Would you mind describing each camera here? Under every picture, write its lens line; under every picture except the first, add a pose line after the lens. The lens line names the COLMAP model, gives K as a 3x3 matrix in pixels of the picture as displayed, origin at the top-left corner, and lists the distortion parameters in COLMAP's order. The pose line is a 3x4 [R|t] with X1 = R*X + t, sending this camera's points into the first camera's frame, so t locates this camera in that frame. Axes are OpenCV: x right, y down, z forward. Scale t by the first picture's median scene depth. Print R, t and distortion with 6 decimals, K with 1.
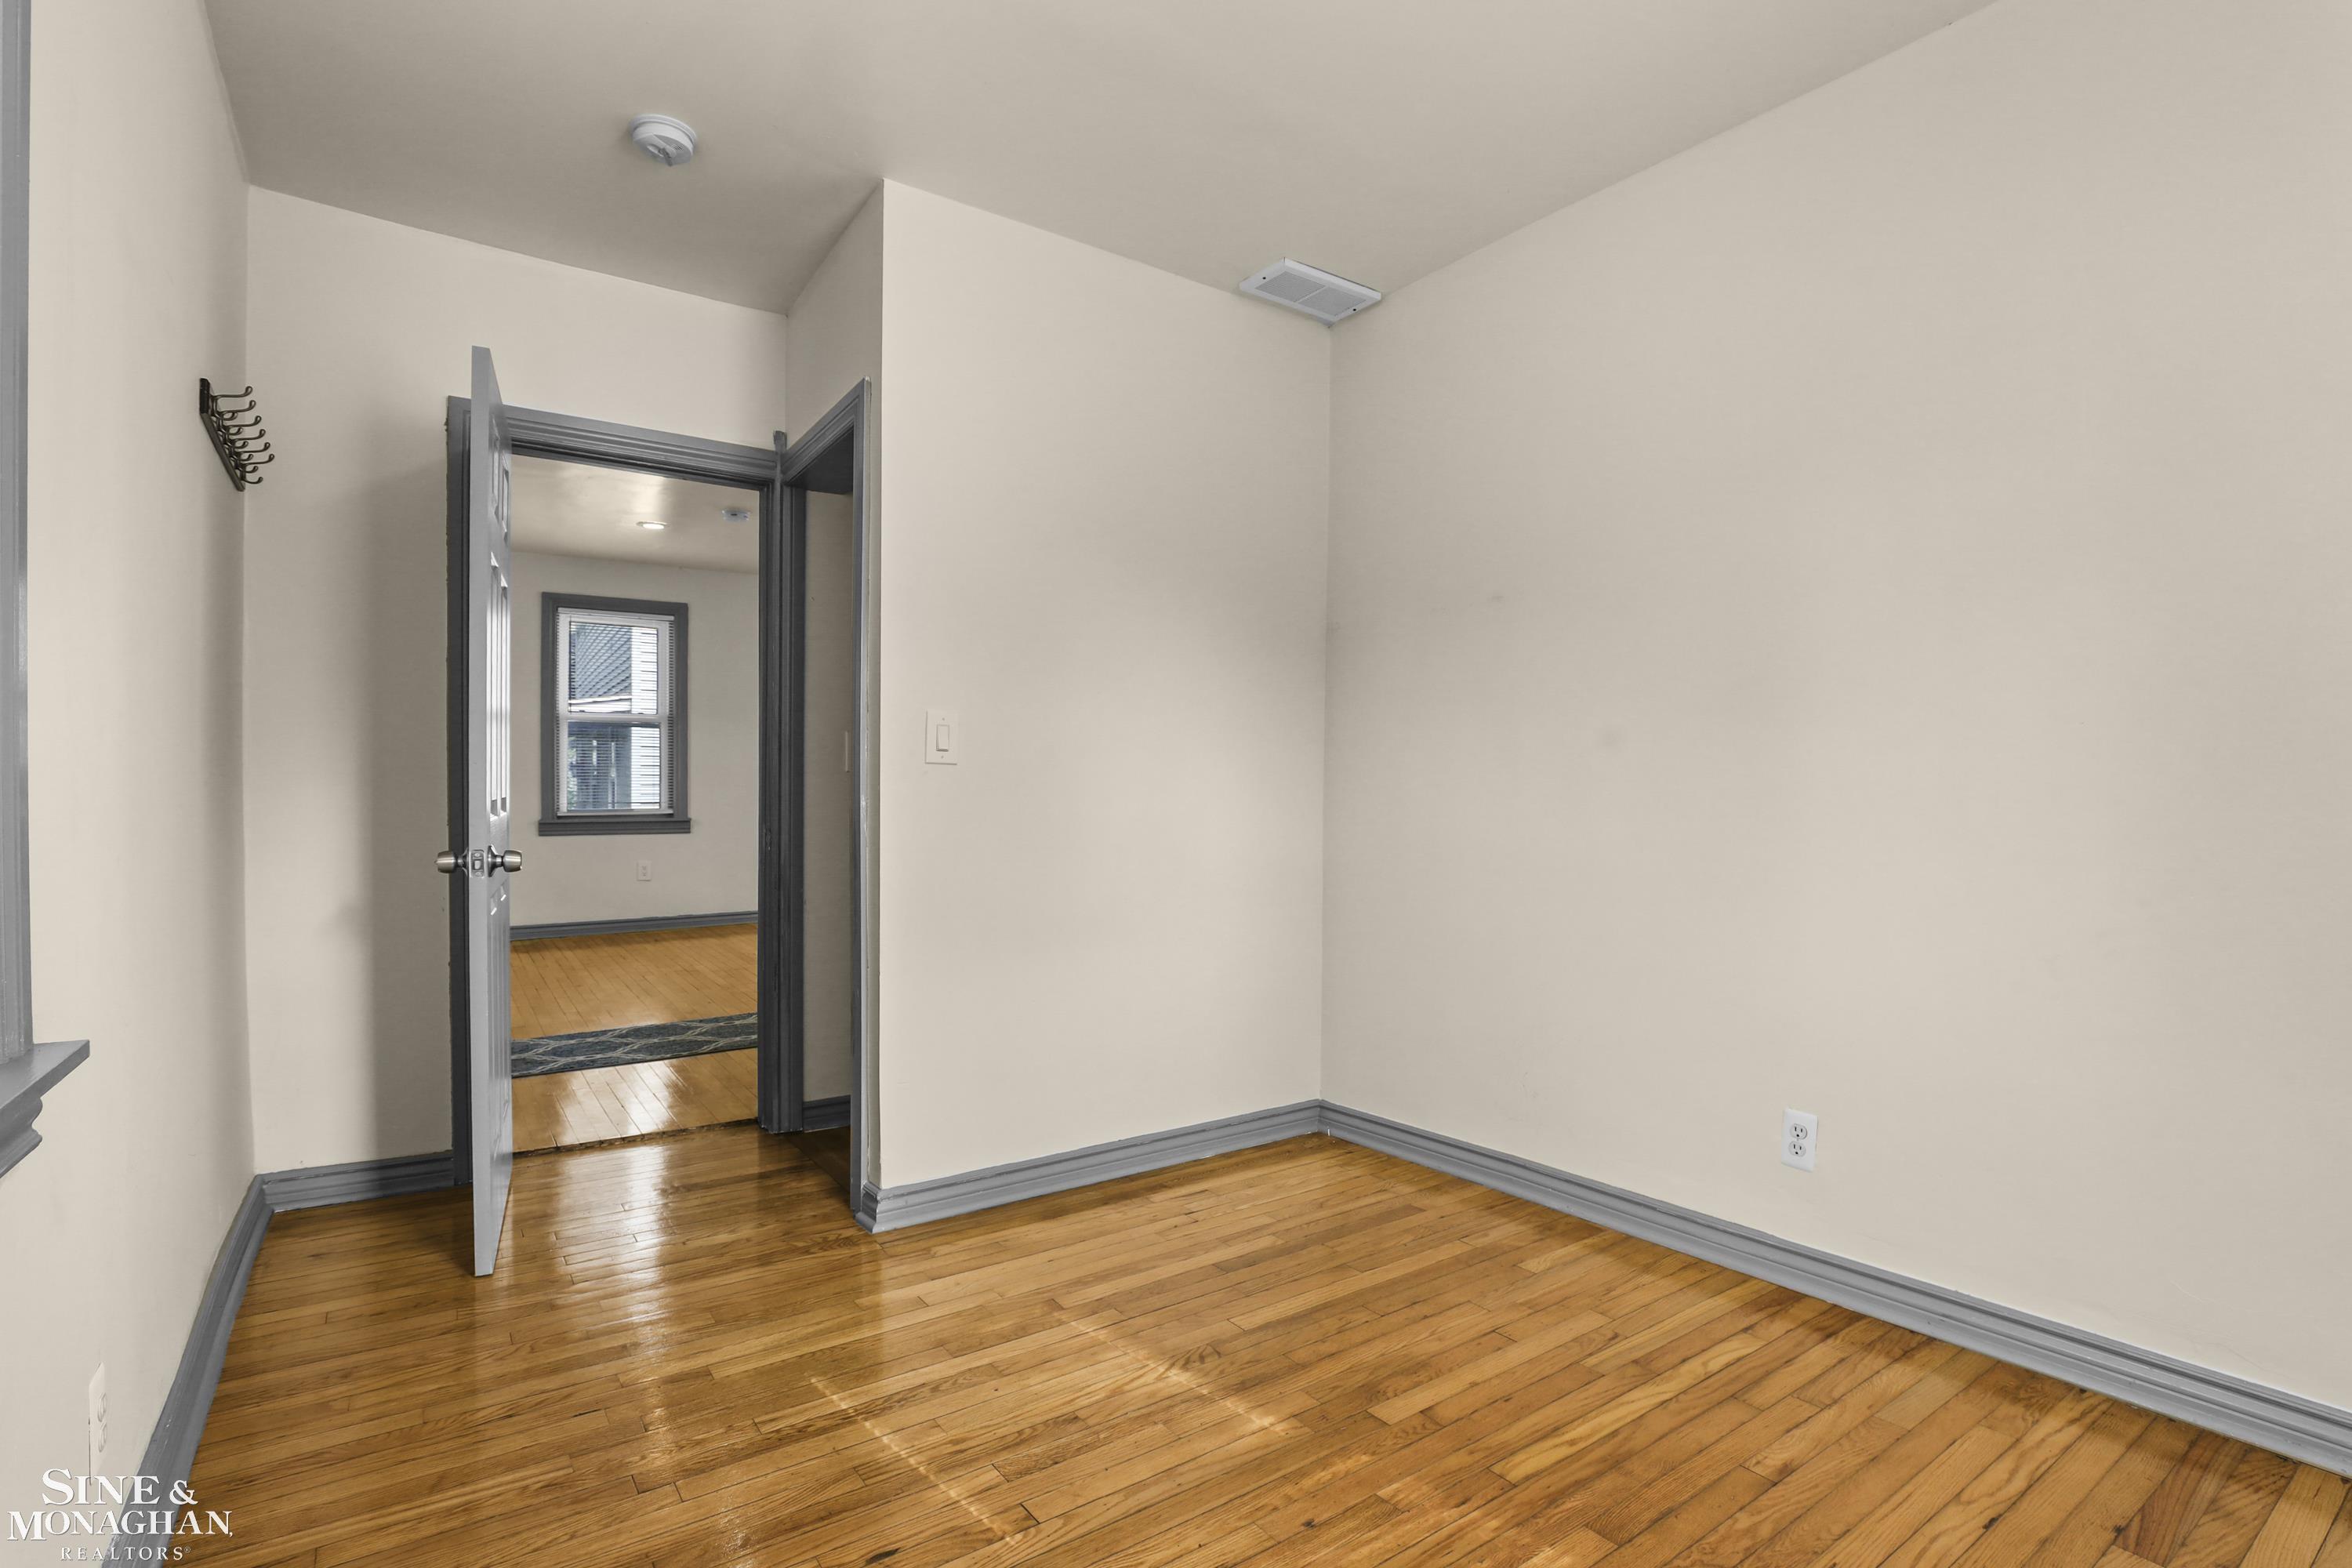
lens RADIAL K [[1099.3, 0, 1167.5], [0, 1099.3, 801.7], [0, 0, 1]] dist [-0.034012, 0.000662]
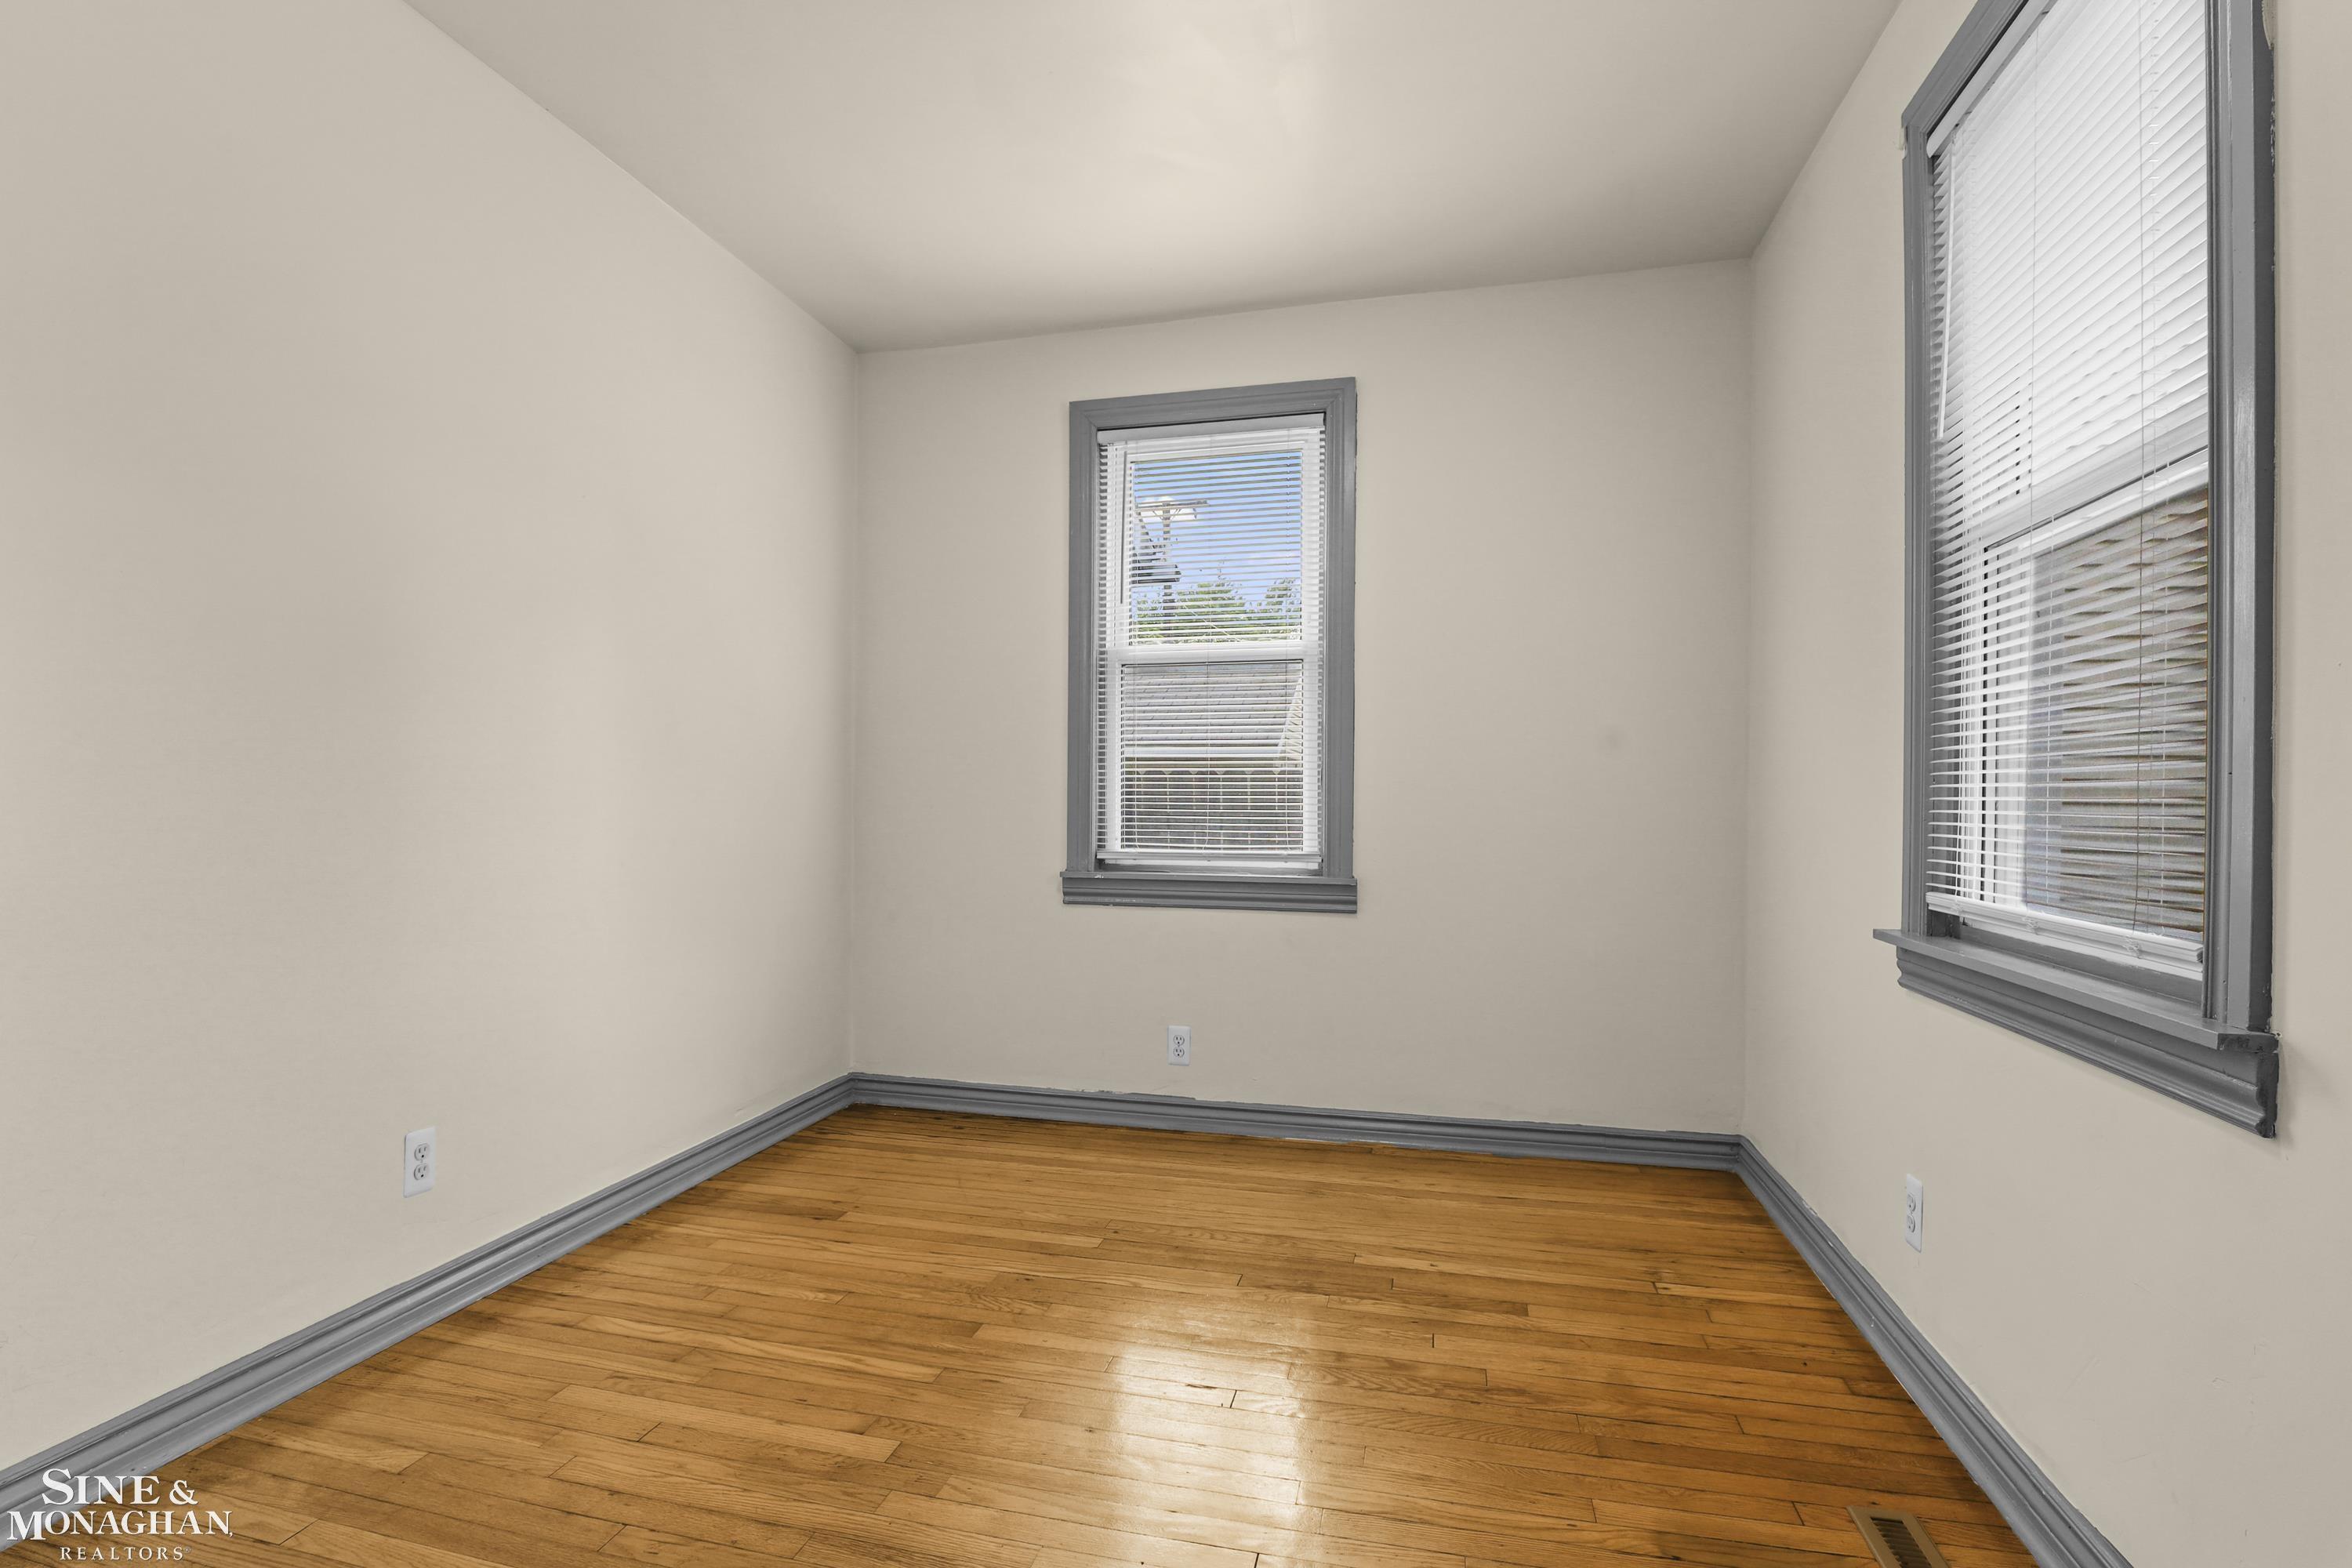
lens RADIAL K [[1099.3, 0, 1167.5], [0, 1099.3, 801.7], [0, 0, 1]] dist [-0.034012, 0.000662]
pose [[-0.651070, -0.015645, 0.758857, -0.624518], [-0.008324, 0.999875, 0.013472, -0.013742], [-0.758972, 0.002455, -0.651118, 1.332447]]
